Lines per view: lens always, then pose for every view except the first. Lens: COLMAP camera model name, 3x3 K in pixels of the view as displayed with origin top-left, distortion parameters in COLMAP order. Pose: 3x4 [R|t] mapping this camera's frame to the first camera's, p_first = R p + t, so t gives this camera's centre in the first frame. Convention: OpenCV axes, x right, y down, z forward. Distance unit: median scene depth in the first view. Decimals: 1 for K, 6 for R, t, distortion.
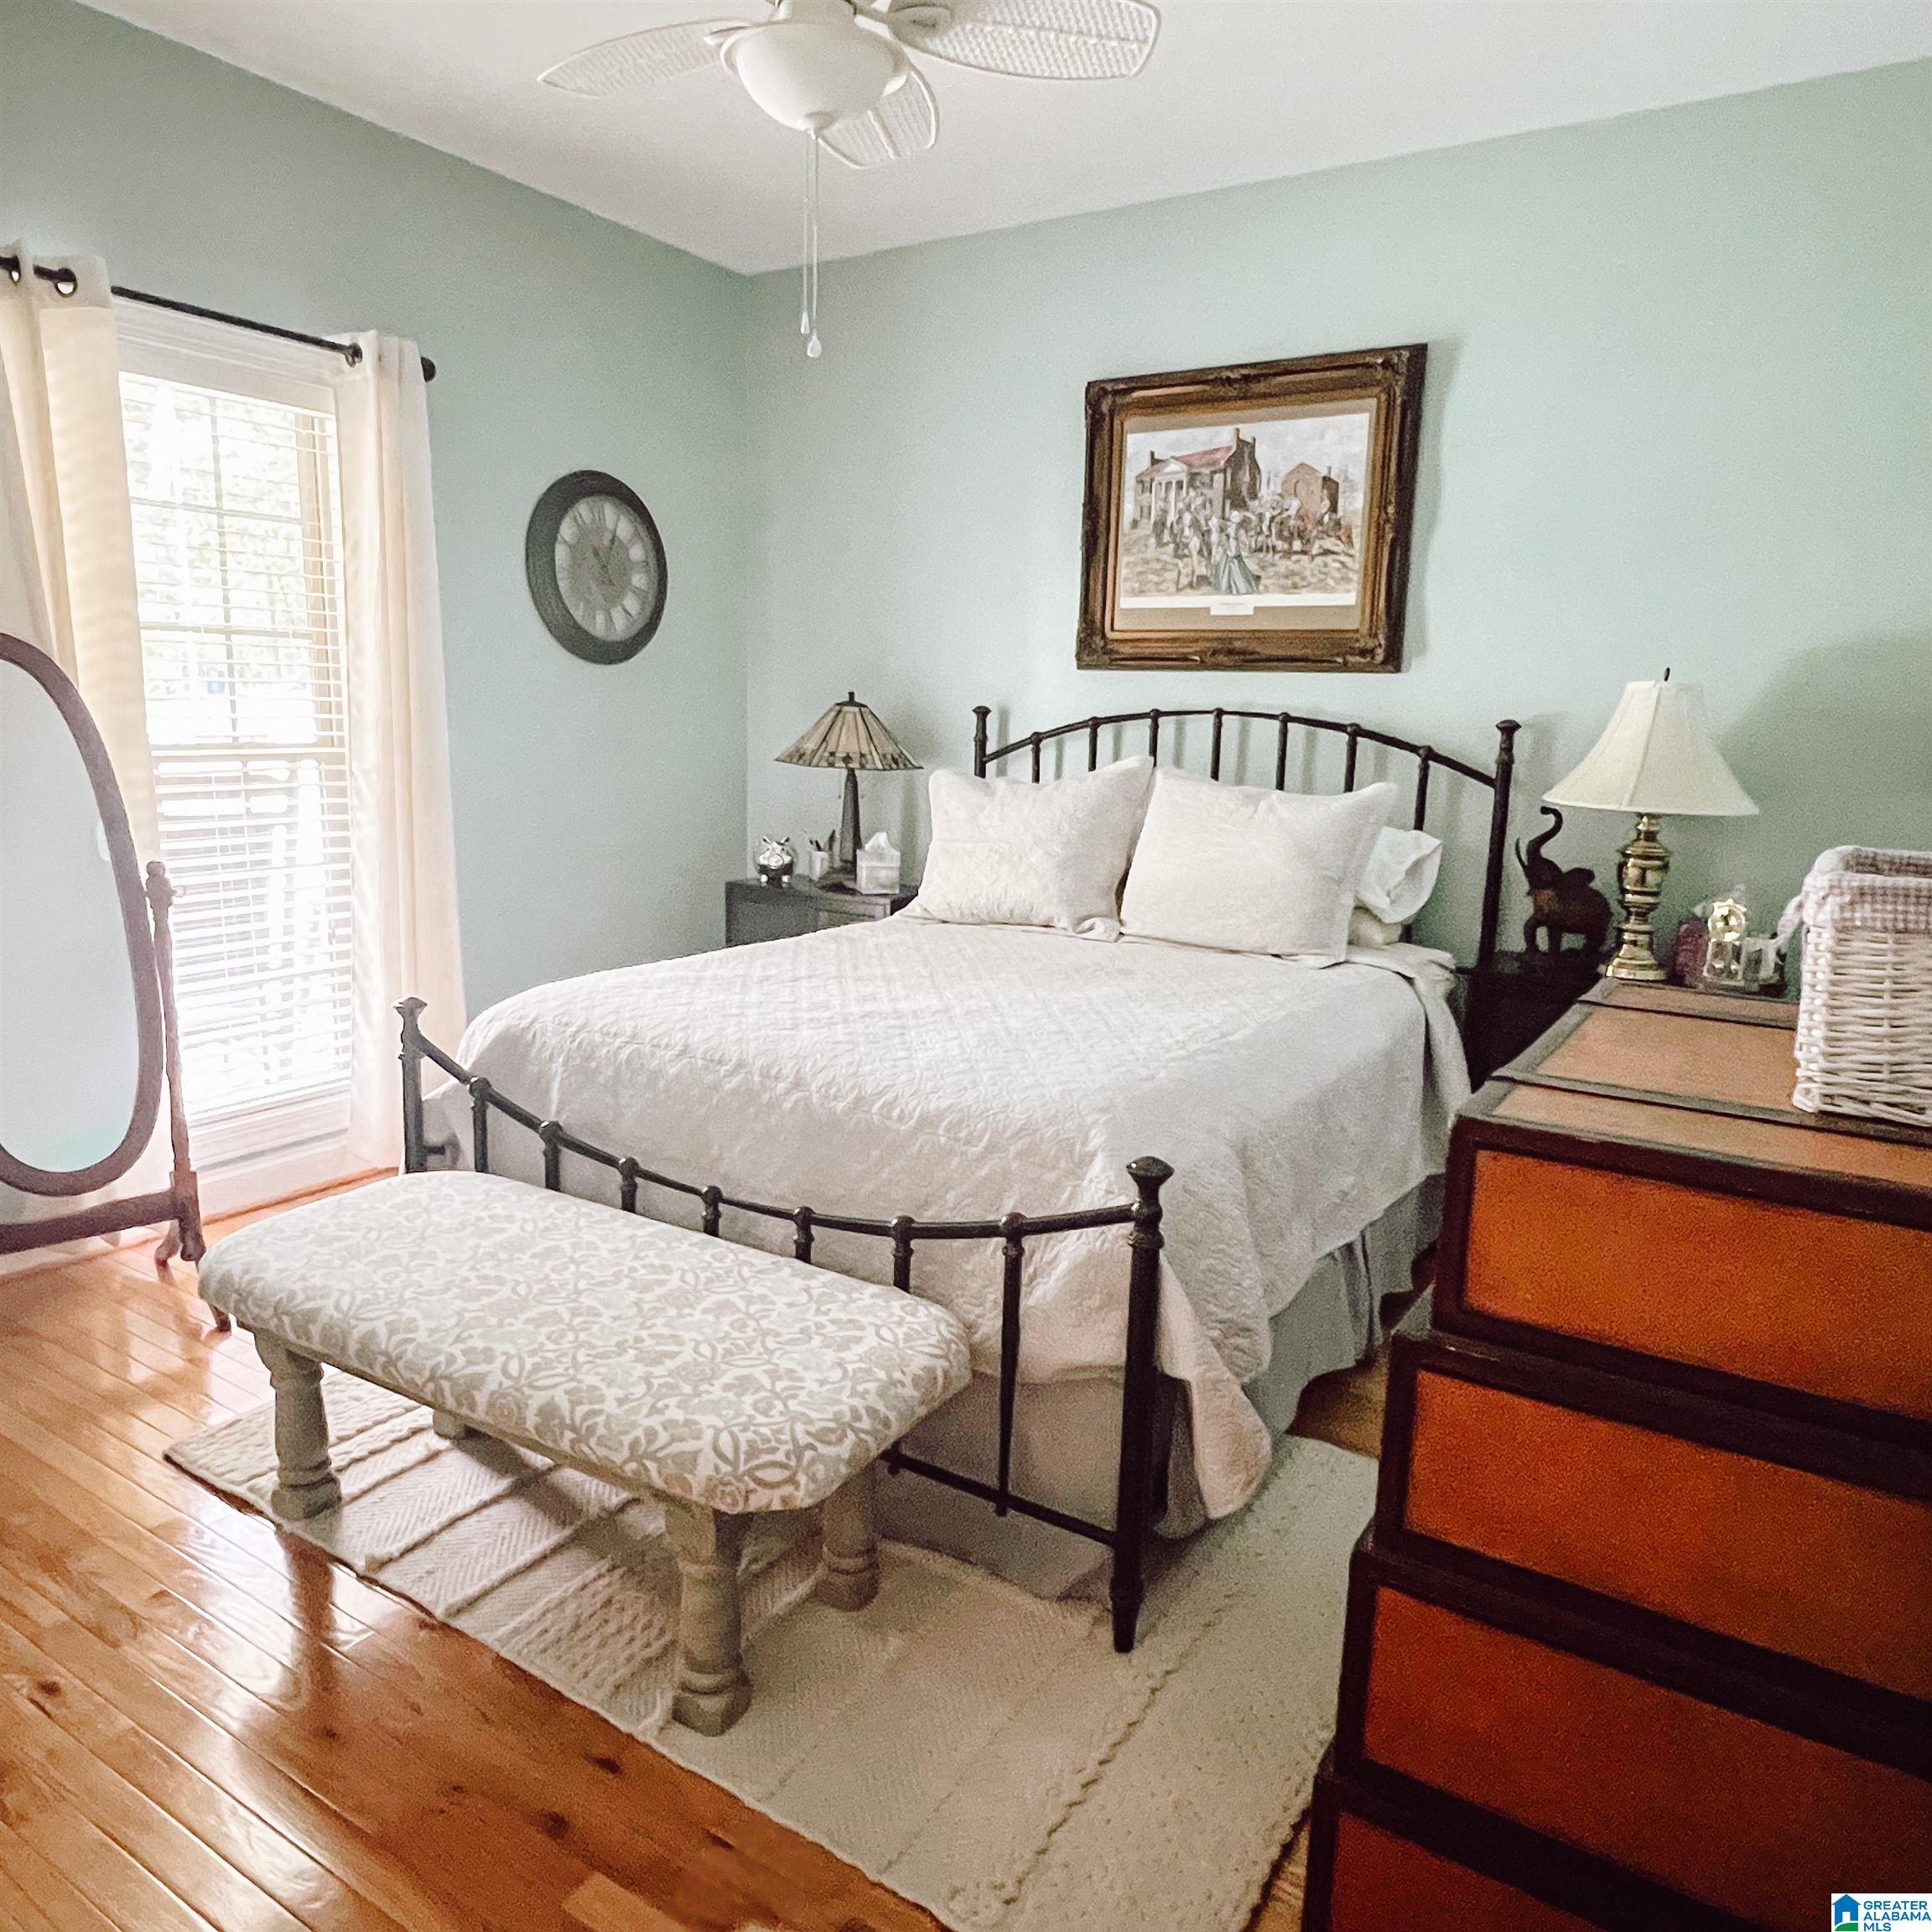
lens RADIAL K [[1383.0, 0, 961.4], [0, 1383.0, 967.6], [0, 0, 1]] dist [-0.006518, -0.003996]
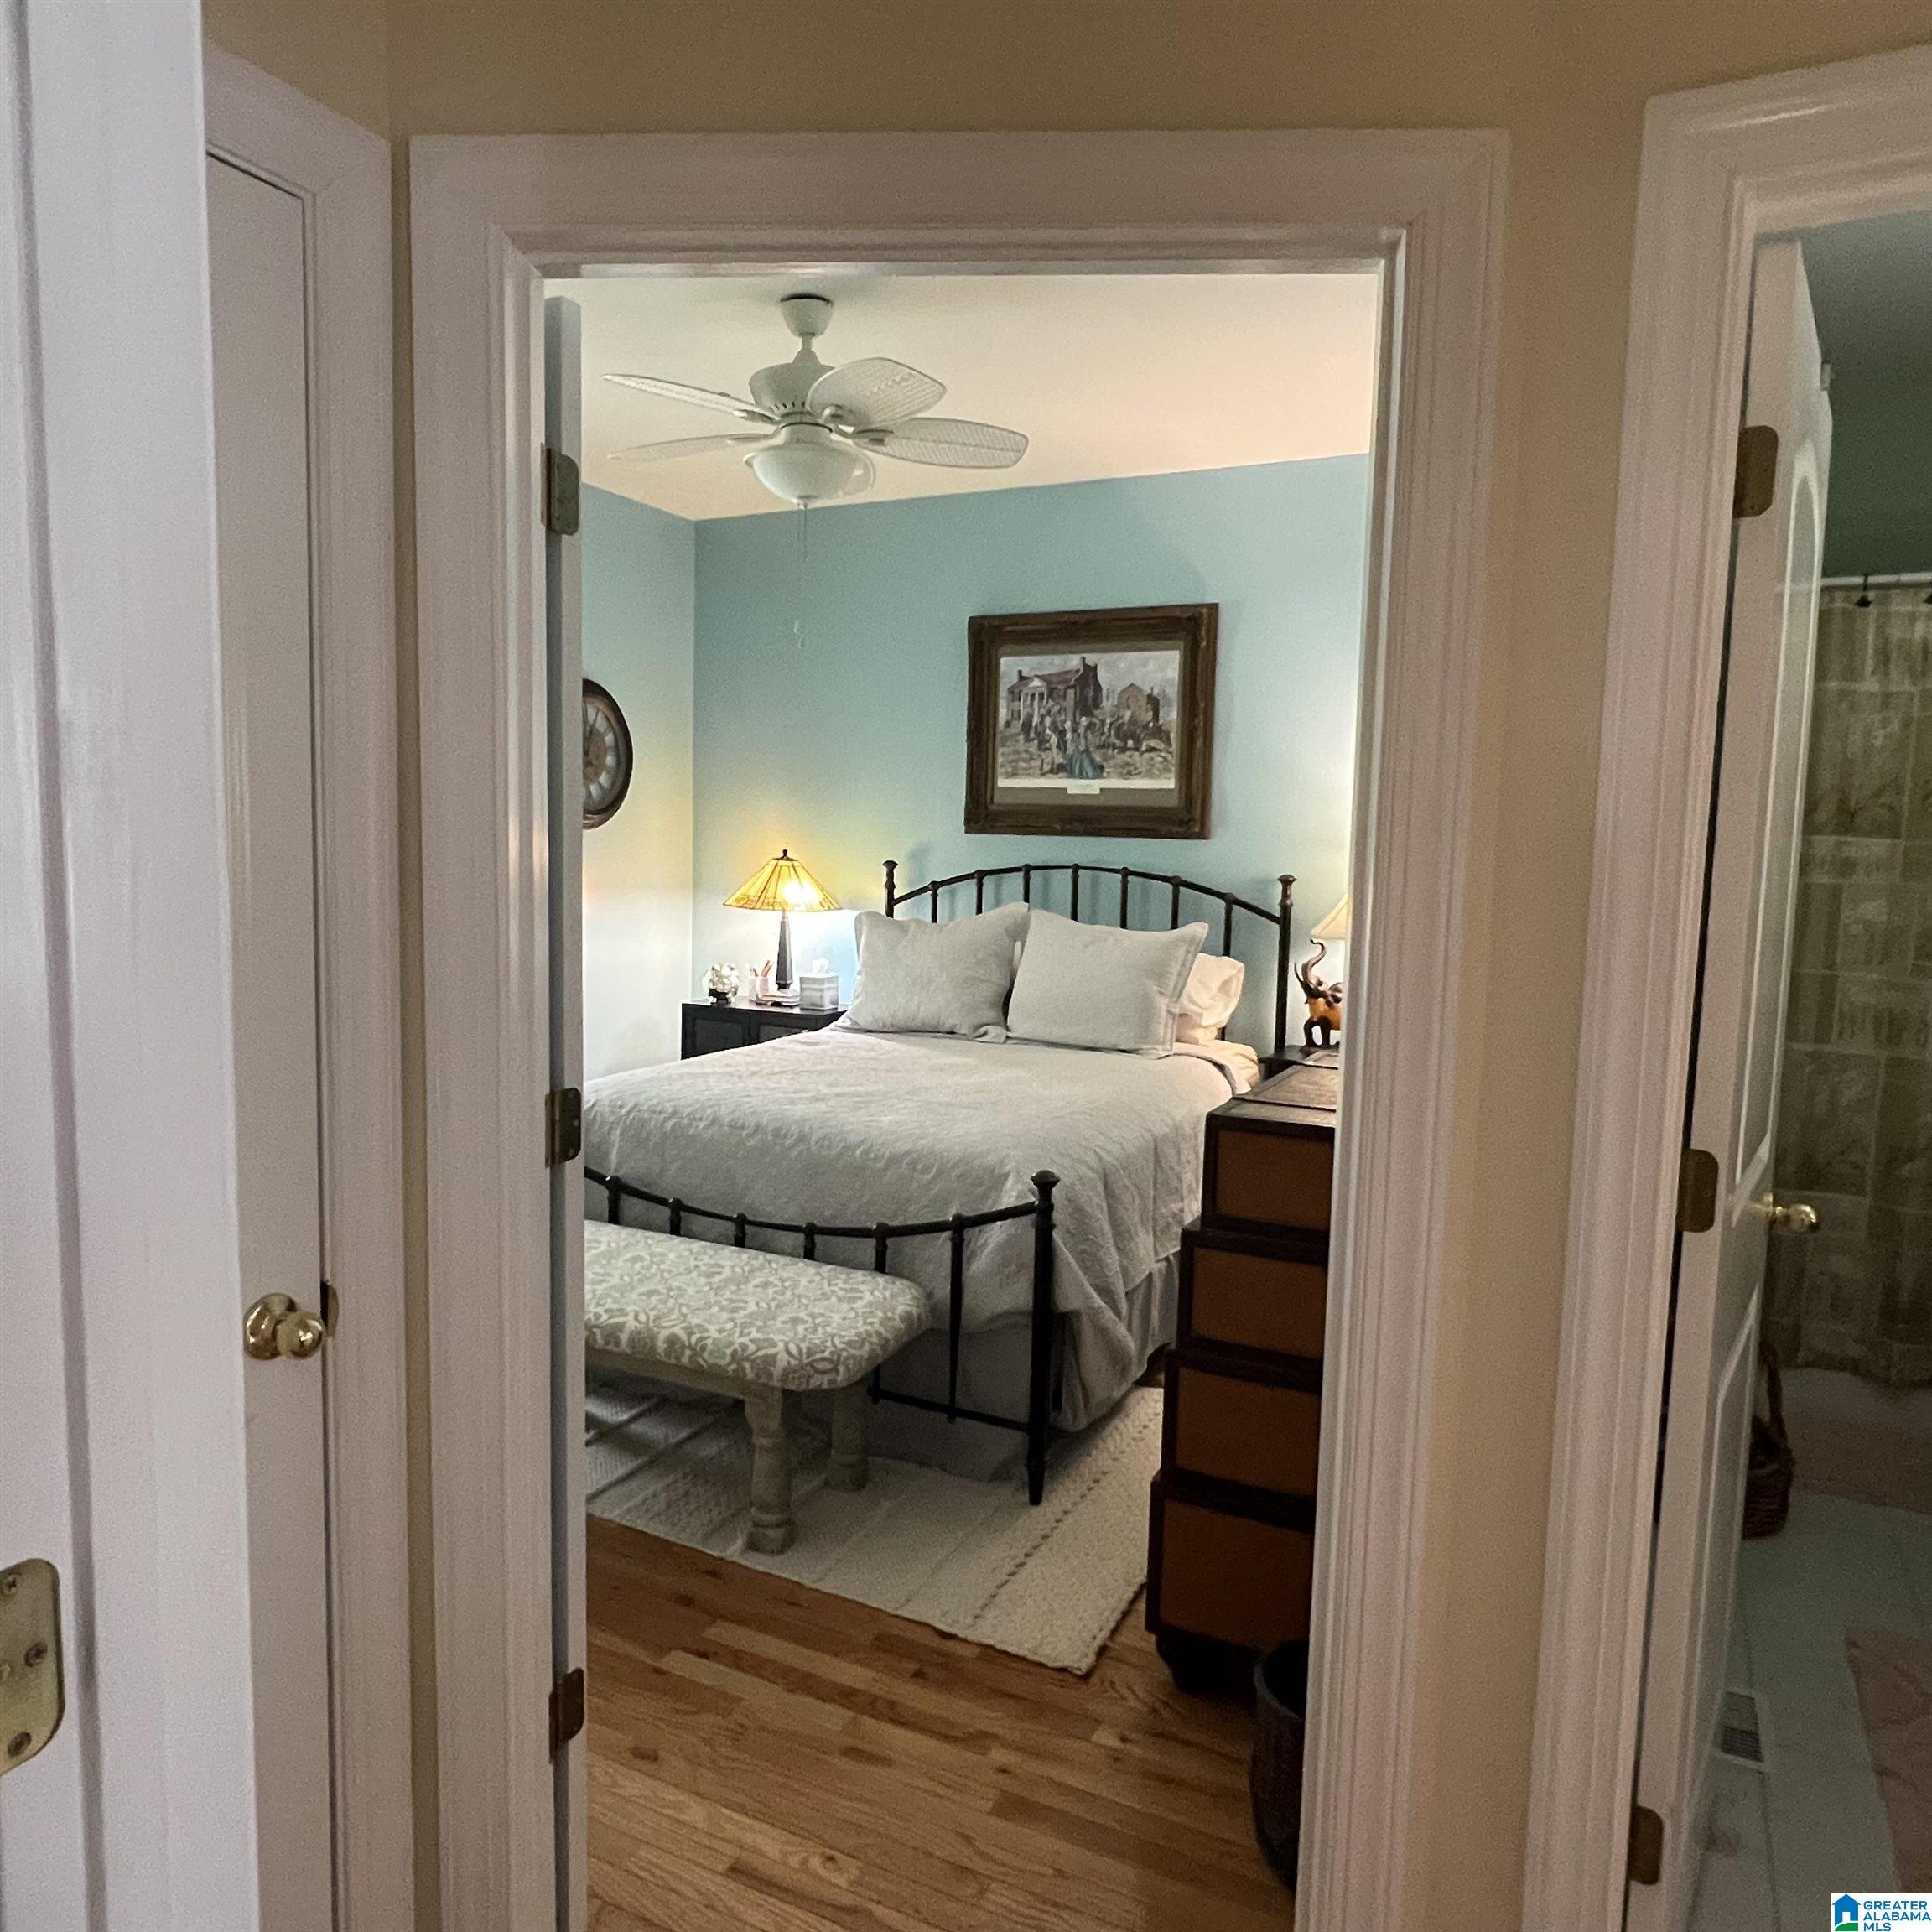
lens RADIAL K [[1366.5, 0, 963.6], [0, 1366.5, 960.3], [0, 0, 1]] dist [0.006411, 0.000373]
pose [[0.994614, -0.012081, 0.102943, -0.094251], [0.021333, 0.995780, -0.089259, 0.028305], [-0.101430, 0.090974, 0.990674, -0.463021]]
